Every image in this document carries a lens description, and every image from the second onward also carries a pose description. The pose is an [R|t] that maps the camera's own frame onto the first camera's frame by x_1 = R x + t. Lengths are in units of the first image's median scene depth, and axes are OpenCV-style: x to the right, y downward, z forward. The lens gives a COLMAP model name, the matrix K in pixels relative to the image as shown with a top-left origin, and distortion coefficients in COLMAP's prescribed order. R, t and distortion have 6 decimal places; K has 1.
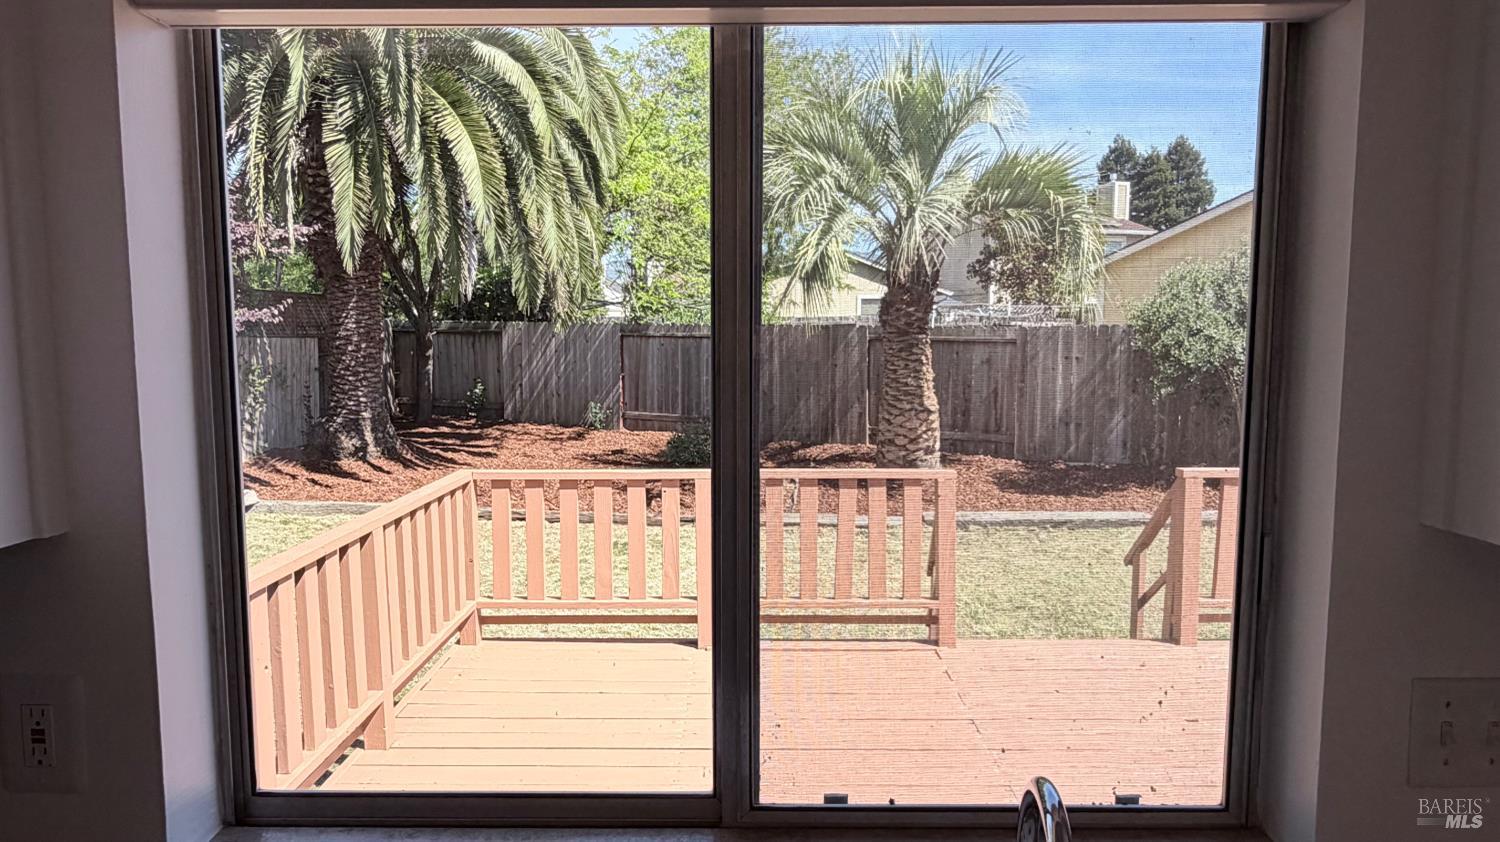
lens RADIAL K [[960.5, 0, 750.0], [0, 960.5, 421.0], [0, 0, 1]] dist [0.002180, 0.000210]
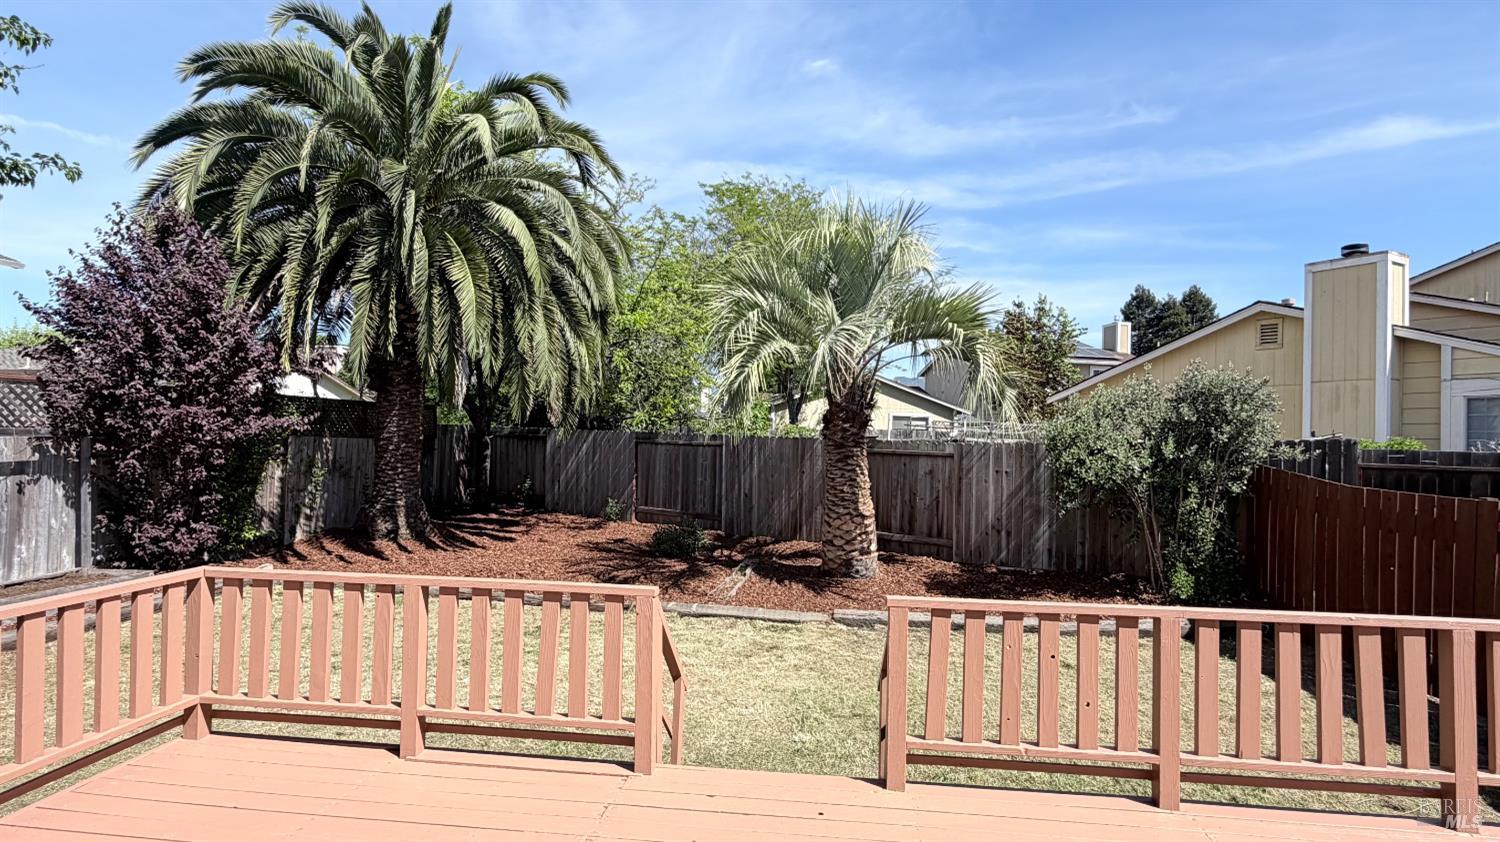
lens RADIAL K [[777.7, 0, 750.0], [0, 777.7, 421.0], [0, 0, 1]] dist [0.003452, -0.000094]
pose [[0.993622, 0.020050, -0.110966, 0.143423], [-0.032857, 0.992843, -0.114819, -0.010906], [0.107869, 0.117733, 0.987169, 0.071686]]
